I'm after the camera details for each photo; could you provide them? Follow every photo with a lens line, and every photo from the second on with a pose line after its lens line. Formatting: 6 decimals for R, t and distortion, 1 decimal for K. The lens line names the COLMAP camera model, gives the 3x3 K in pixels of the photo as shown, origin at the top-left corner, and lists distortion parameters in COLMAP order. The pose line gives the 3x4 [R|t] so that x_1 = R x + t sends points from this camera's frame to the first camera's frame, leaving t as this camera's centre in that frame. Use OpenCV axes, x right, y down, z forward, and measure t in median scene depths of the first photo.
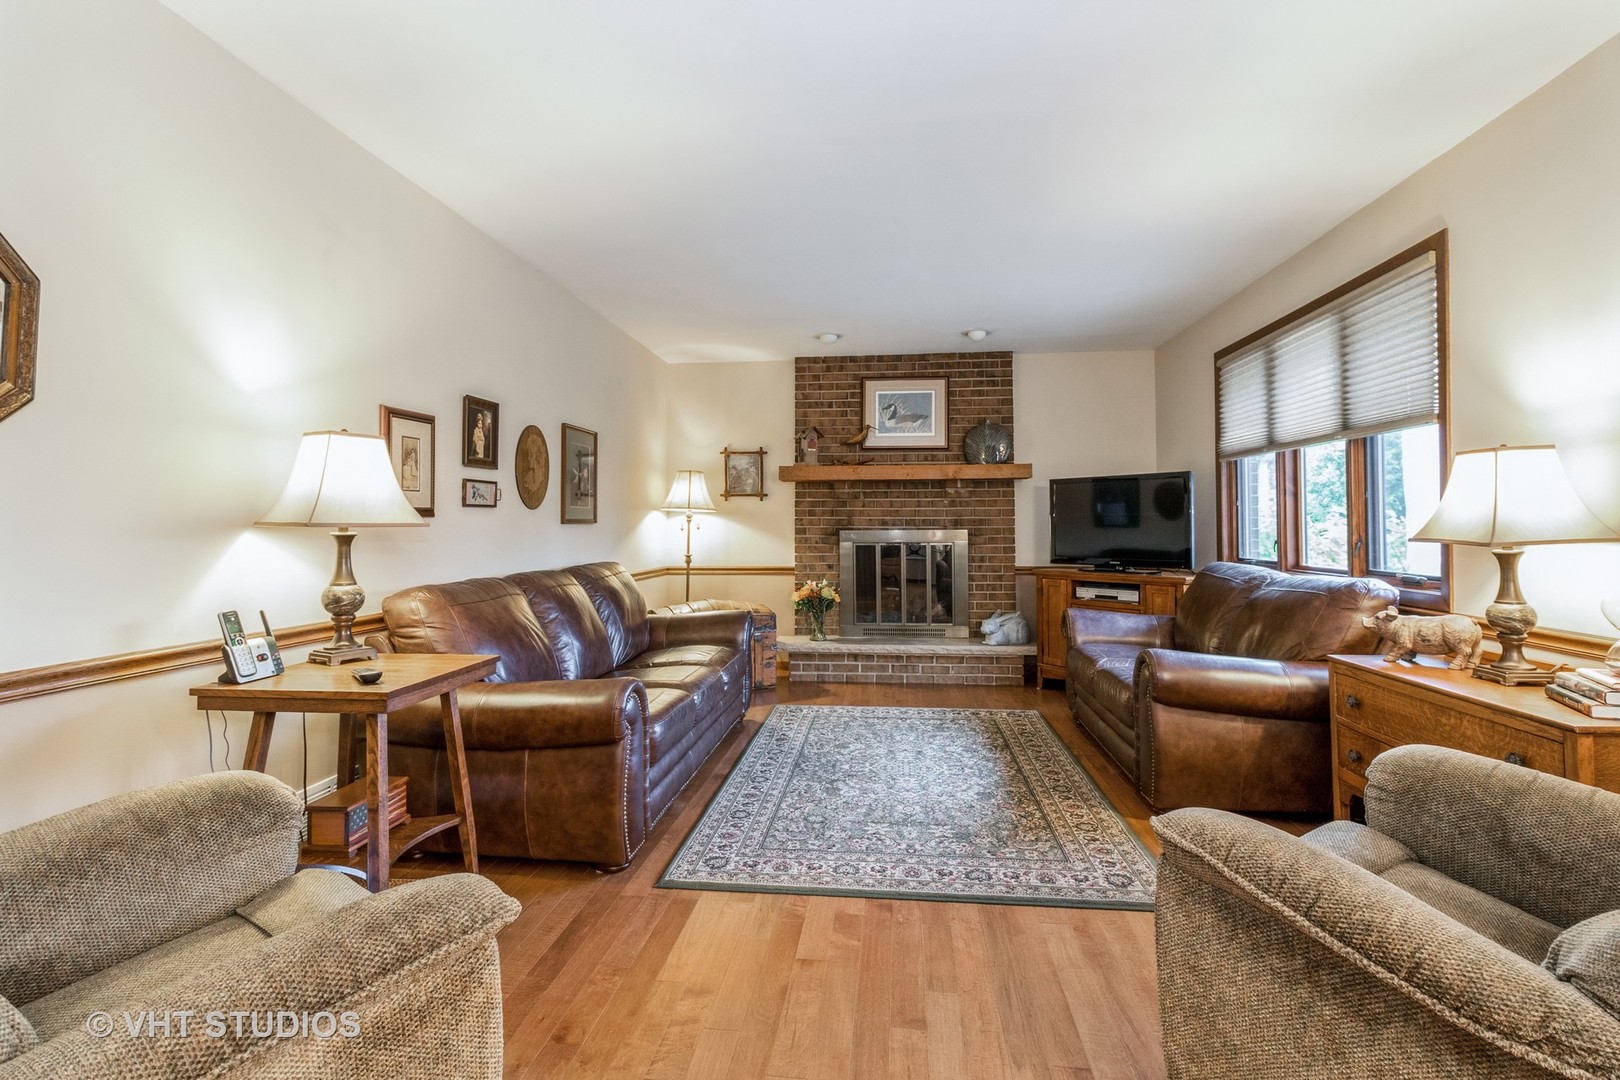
lens RADIAL K [[760.0, 0, 831.1], [0, 760.0, 511.6], [0, 0, 1]] dist [0.000530, -0.000425]
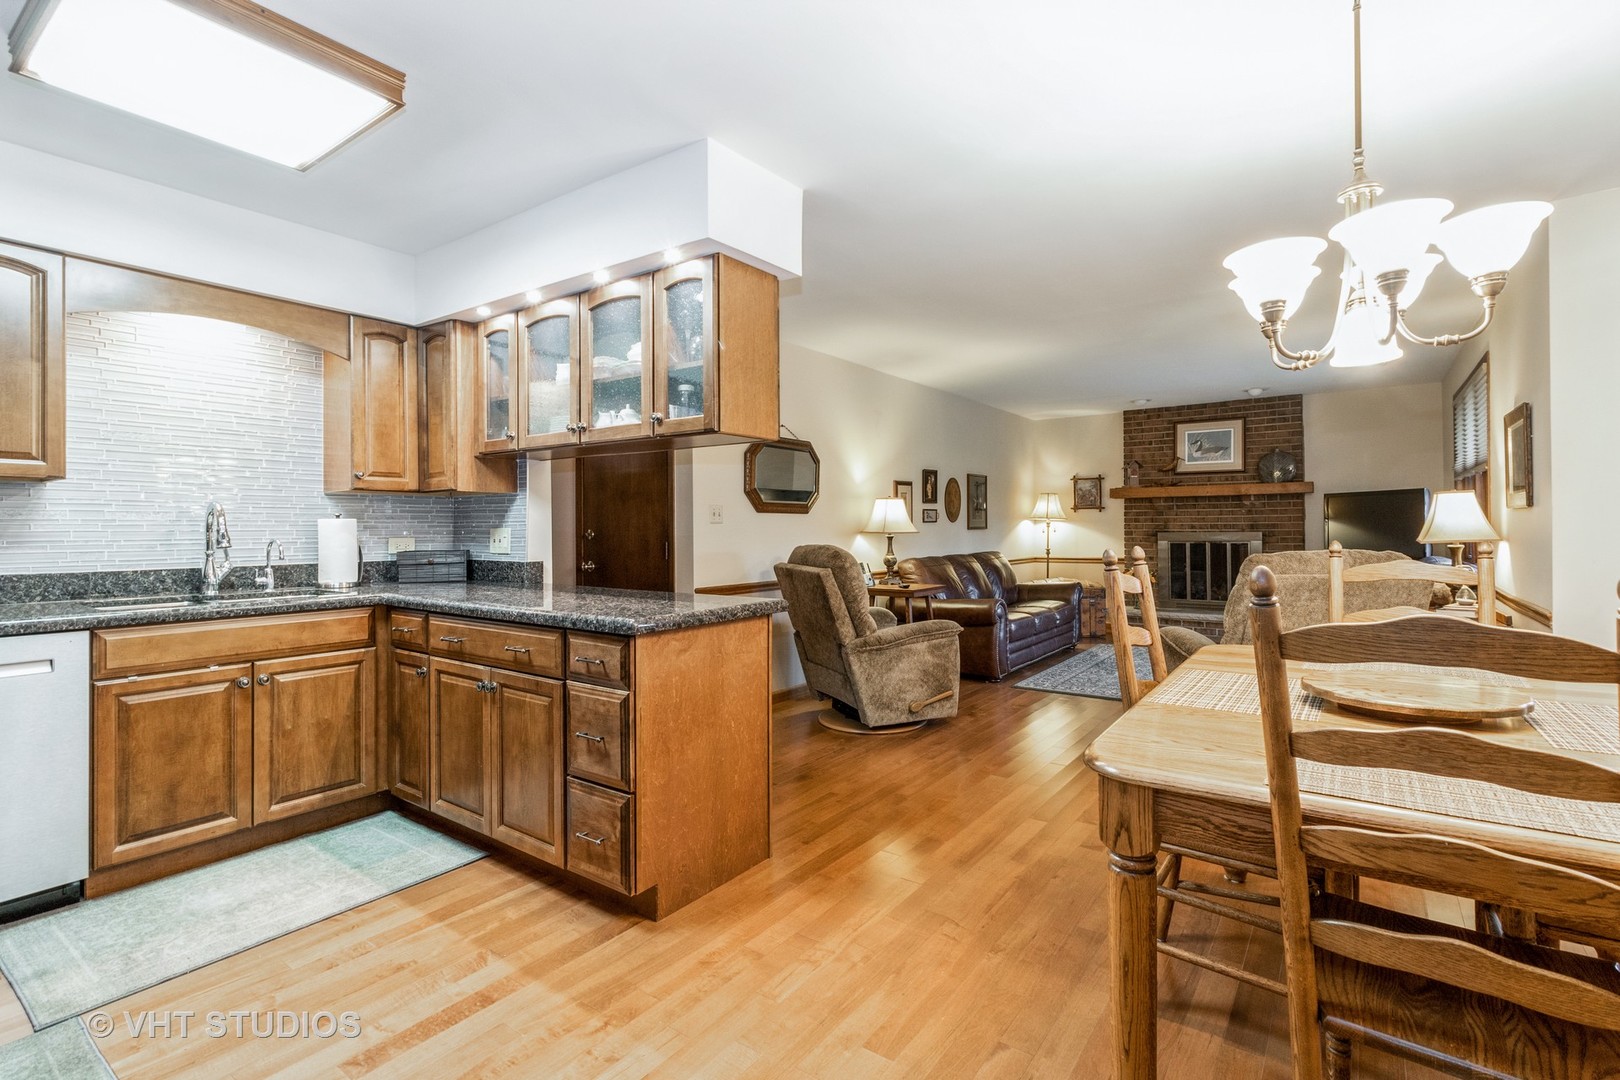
lens RADIAL K [[760.0, 0, 816.0], [0, 760.0, 527.2], [0, 0, 1]] dist [0.000530, -0.000425]
pose [[0.862629, -0.003599, -0.505825, 0.179157], [0.015196, 0.999708, 0.018802, -0.021266], [0.505610, -0.023905, 0.862431, -0.535350]]
